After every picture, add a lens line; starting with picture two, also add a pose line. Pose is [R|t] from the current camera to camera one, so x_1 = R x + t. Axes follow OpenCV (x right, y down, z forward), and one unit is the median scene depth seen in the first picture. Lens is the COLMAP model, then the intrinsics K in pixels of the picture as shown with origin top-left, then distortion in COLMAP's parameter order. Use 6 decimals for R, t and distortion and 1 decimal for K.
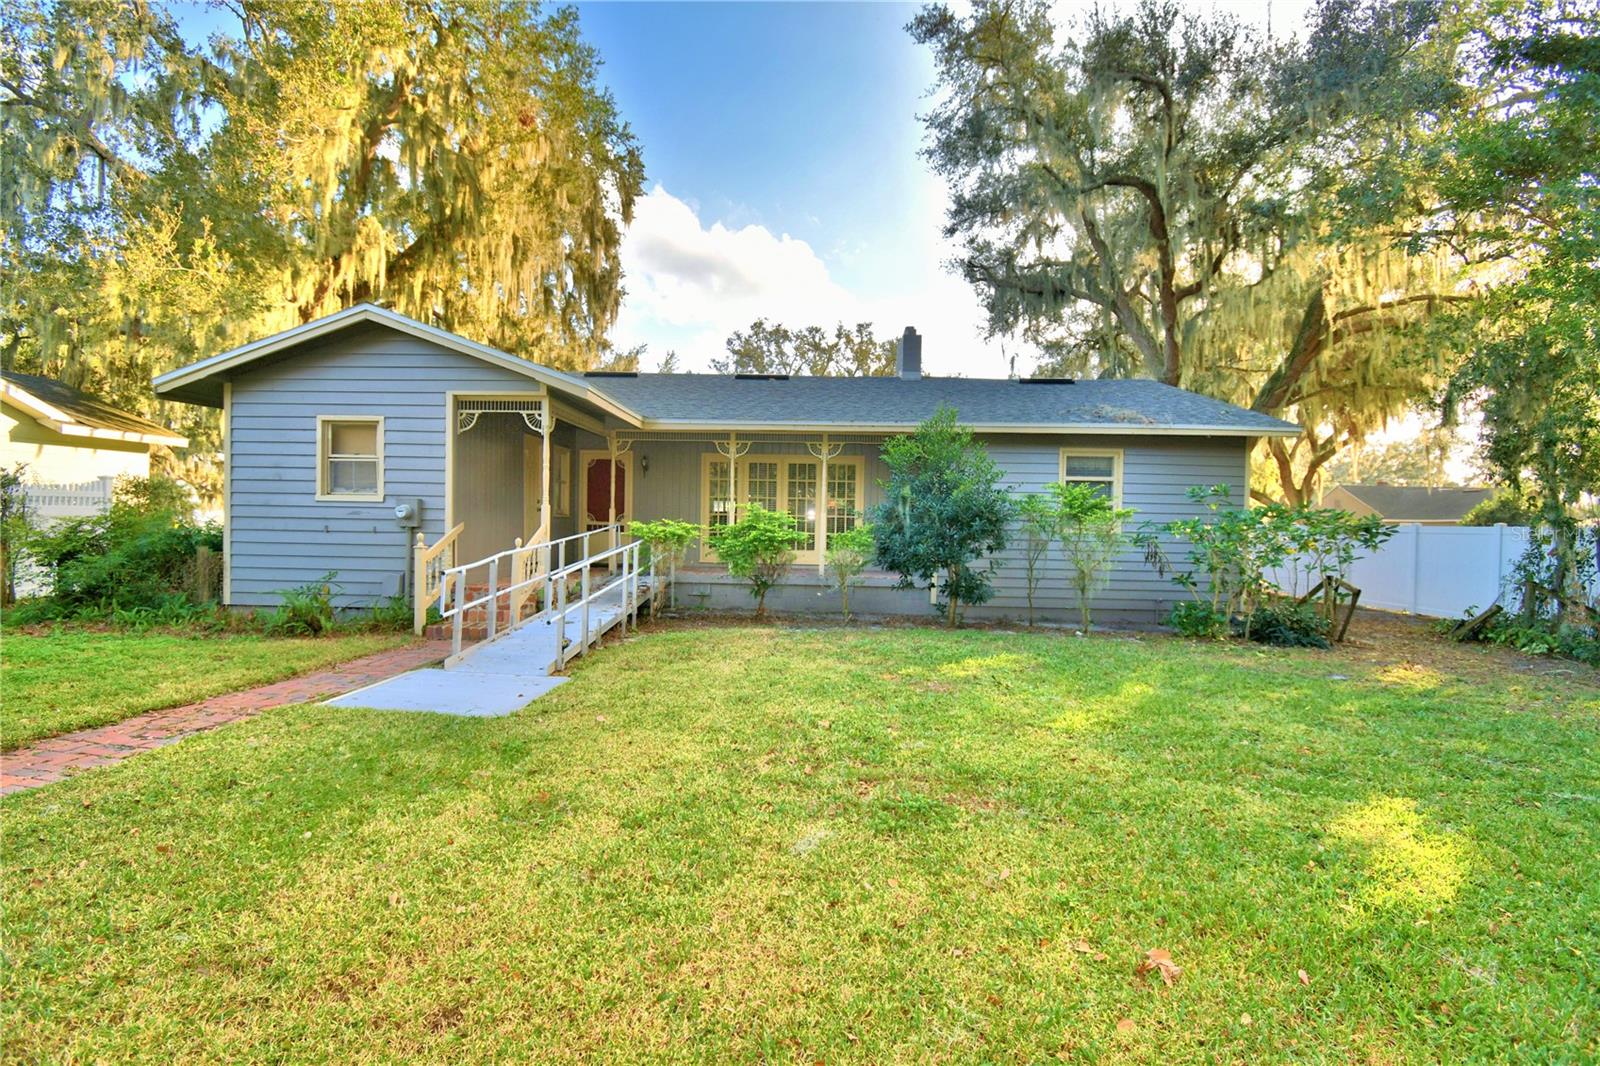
lens RADIAL K [[700.9, 0, 800.0], [0, 700.9, 533.0], [0, 0, 1]] dist [0.007326, -0.019299]
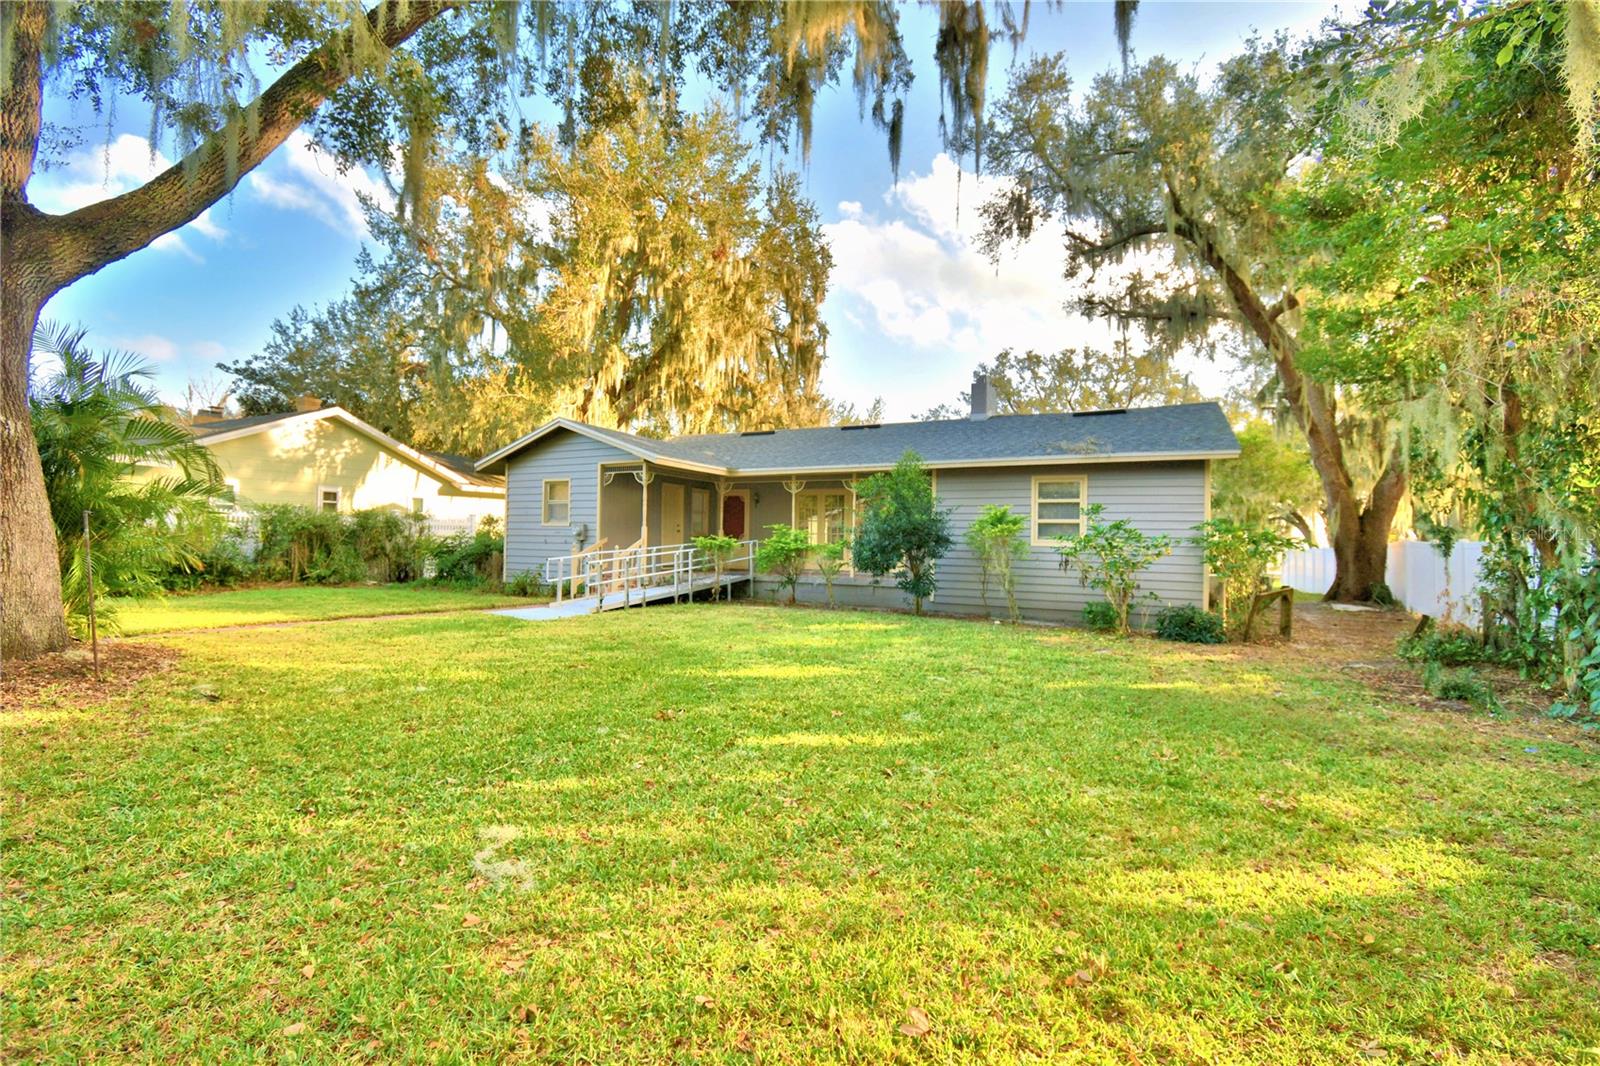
lens RADIAL K [[700.9, 0, 800.0], [0, 700.9, 533.0], [0, 0, 1]] dist [0.007326, -0.019299]
pose [[0.903082, -0.008053, -0.429393, 0.534868], [-0.008033, 0.999333, -0.035636, 0.024327], [0.429393, 0.035631, 0.902415, -0.270909]]
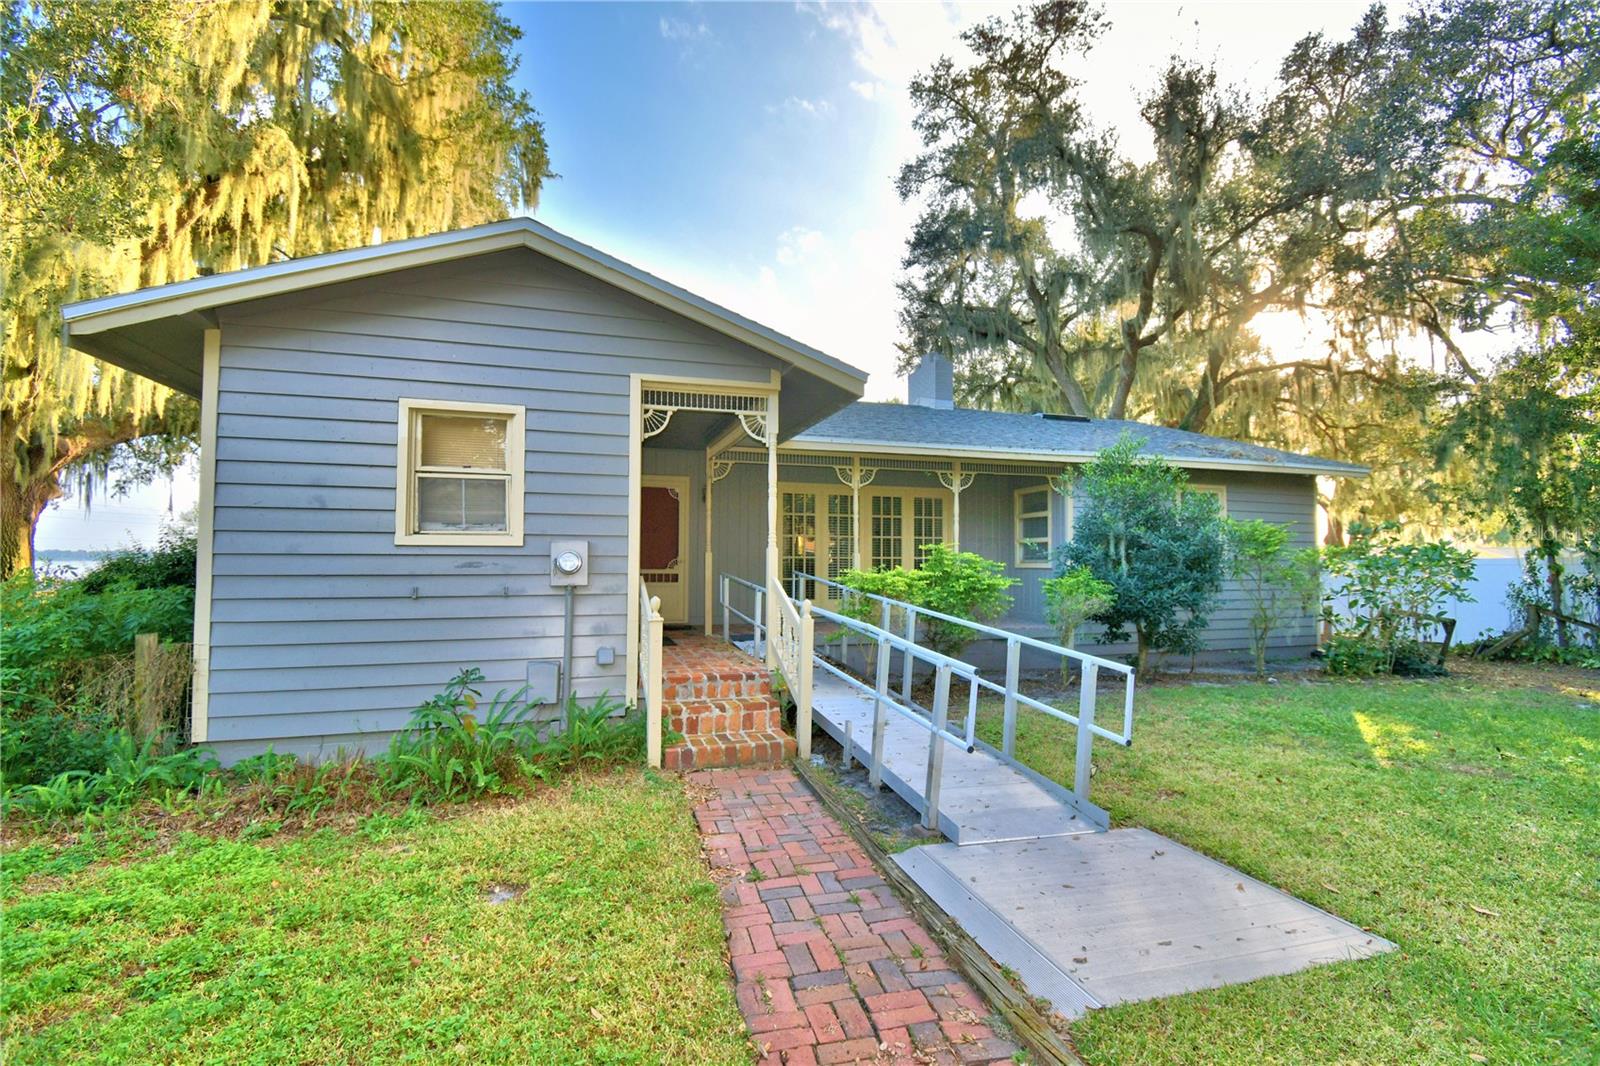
lens RADIAL K [[700.9, 0, 800.0], [0, 700.9, 533.0], [0, 0, 1]] dist [0.007326, -0.019299]
pose [[0.945697, -0.001429, 0.325048, -0.433027], [0.018988, 0.998526, -0.050854, -0.015499], [-0.324496, 0.054264, 0.944329, 0.266425]]
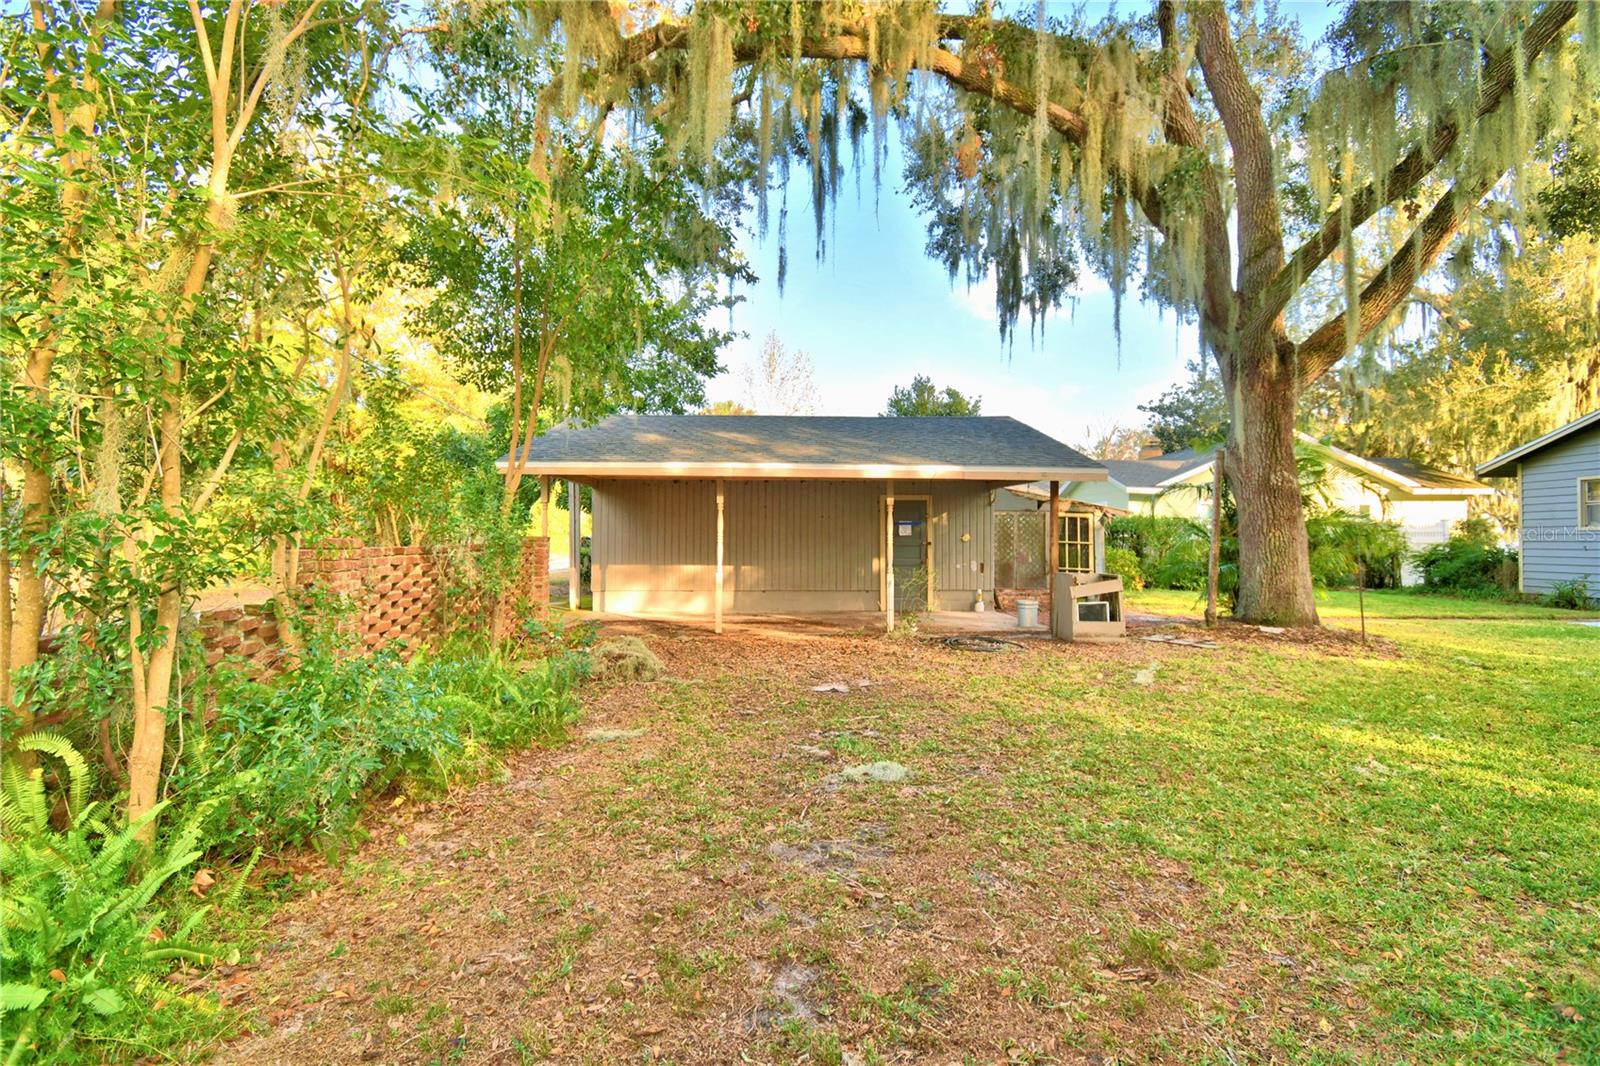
lens RADIAL K [[700.9, 0, 800.0], [0, 700.9, 533.0], [0, 0, 1]] dist [0.007326, -0.019299]
pose [[0.067075, -0.028069, -0.997353, 0.579083], [-0.017320, 0.999421, -0.029292, 0.027701], [0.997598, 0.019239, 0.066550, -0.675719]]
